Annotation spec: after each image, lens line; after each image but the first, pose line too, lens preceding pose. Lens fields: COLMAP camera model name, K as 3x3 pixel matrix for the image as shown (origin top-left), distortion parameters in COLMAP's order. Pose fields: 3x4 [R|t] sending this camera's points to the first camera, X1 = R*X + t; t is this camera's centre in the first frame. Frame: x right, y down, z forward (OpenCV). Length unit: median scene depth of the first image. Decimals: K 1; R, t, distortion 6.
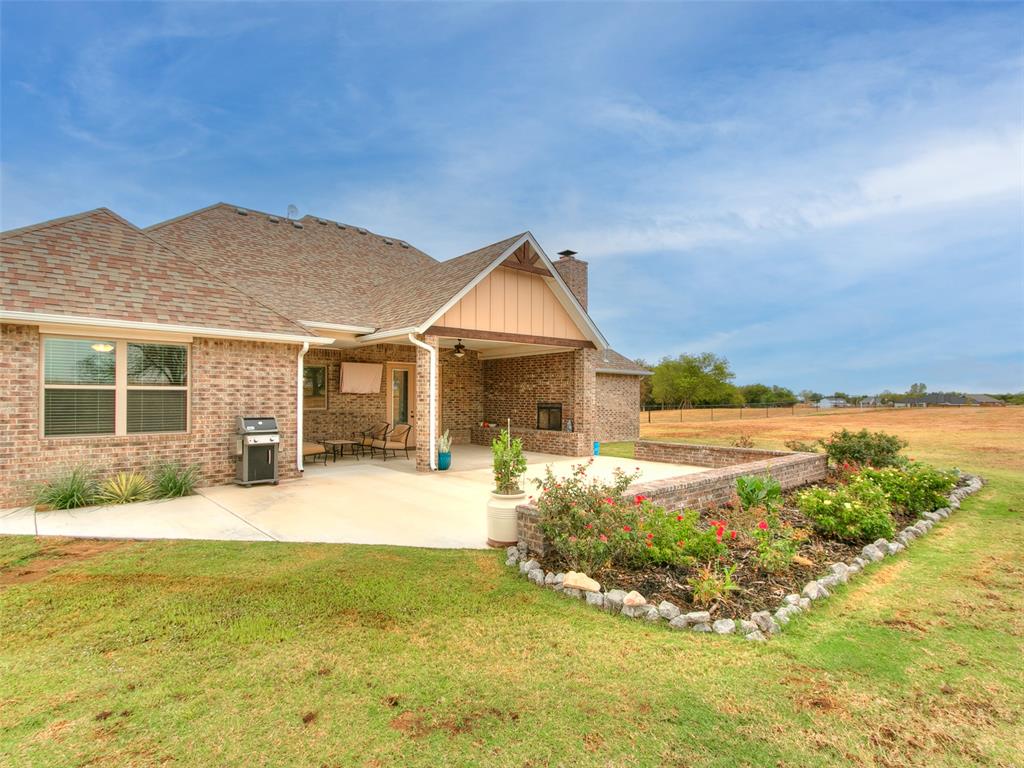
lens RADIAL K [[517.5, 0, 511.4], [0, 517.5, 399.0], [0, 0, 1]] dist [0.000263, 0.000355]
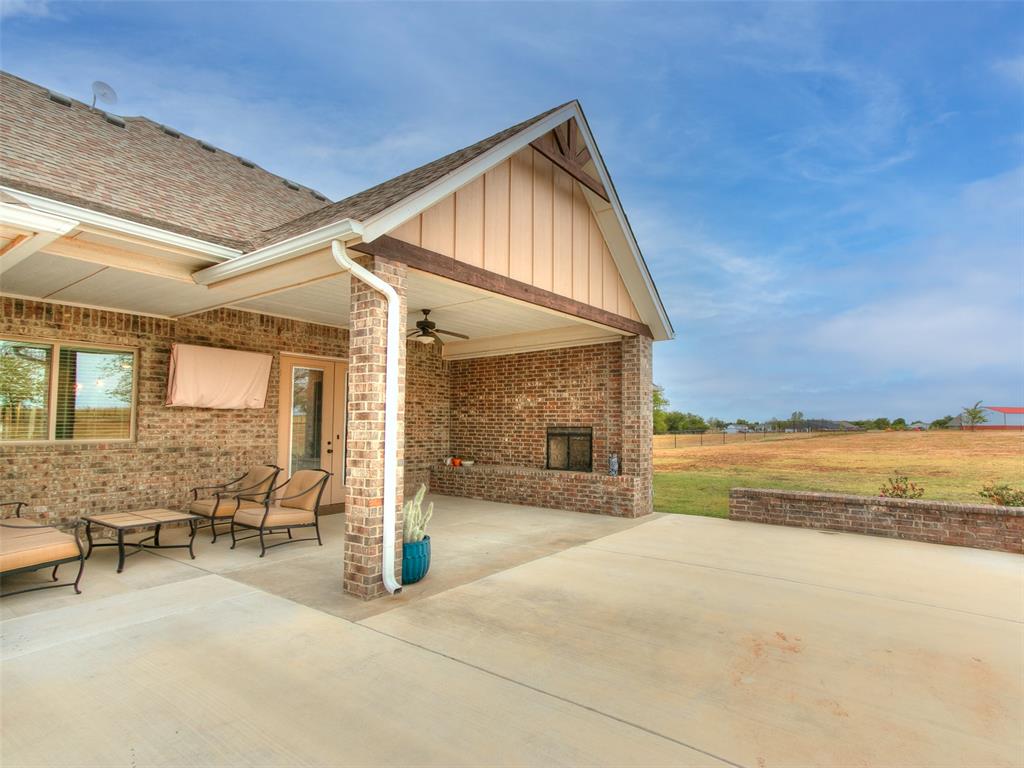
lens RADIAL K [[517.1, 0, 562.9], [0, 517.1, 398.5], [0, 0, 1]] dist [0.034928, 0.000392]
pose [[0.970771, 0.010797, 0.239764, -0.090479], [0.001993, 0.998591, -0.053038, 0.007664], [-0.239999, 0.051965, 0.969381, 0.430276]]
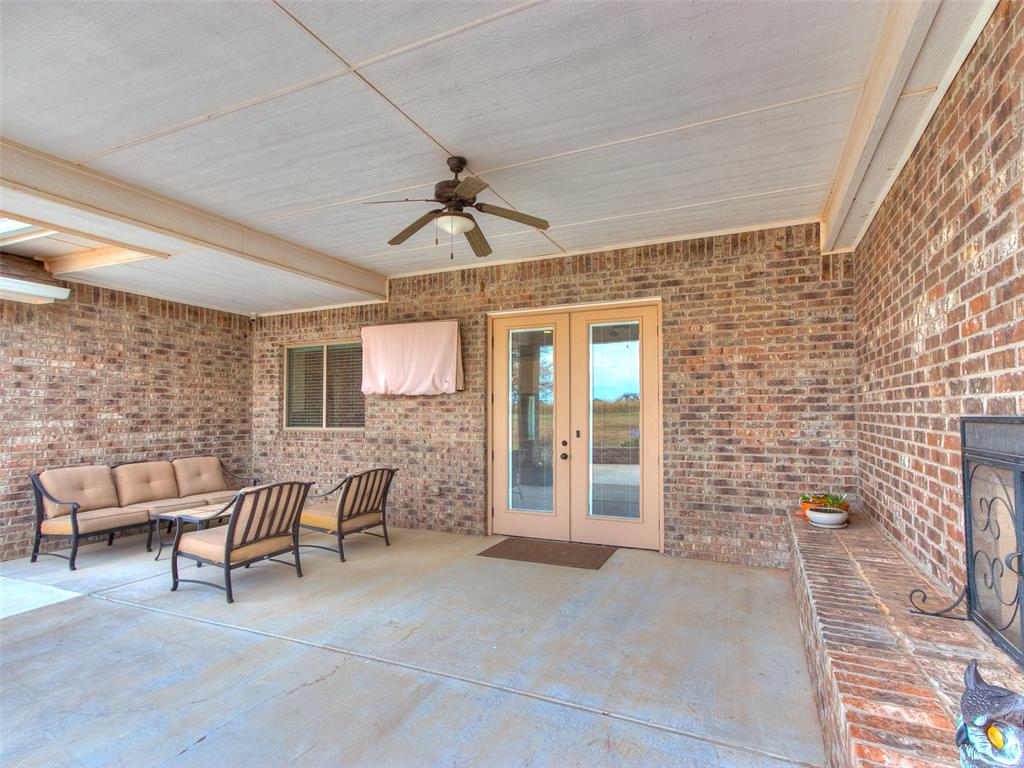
lens RADIAL K [[517.5, 0, 511.4], [0, 517.5, 399.0], [0, 0, 1]] dist [0.000263, 0.000355]
pose [[0.414860, -0.030763, -0.909365, 0.133287], [0.003583, 0.999476, -0.032177, 0.006585], [0.909878, 0.010091, 0.414753, 0.920818]]
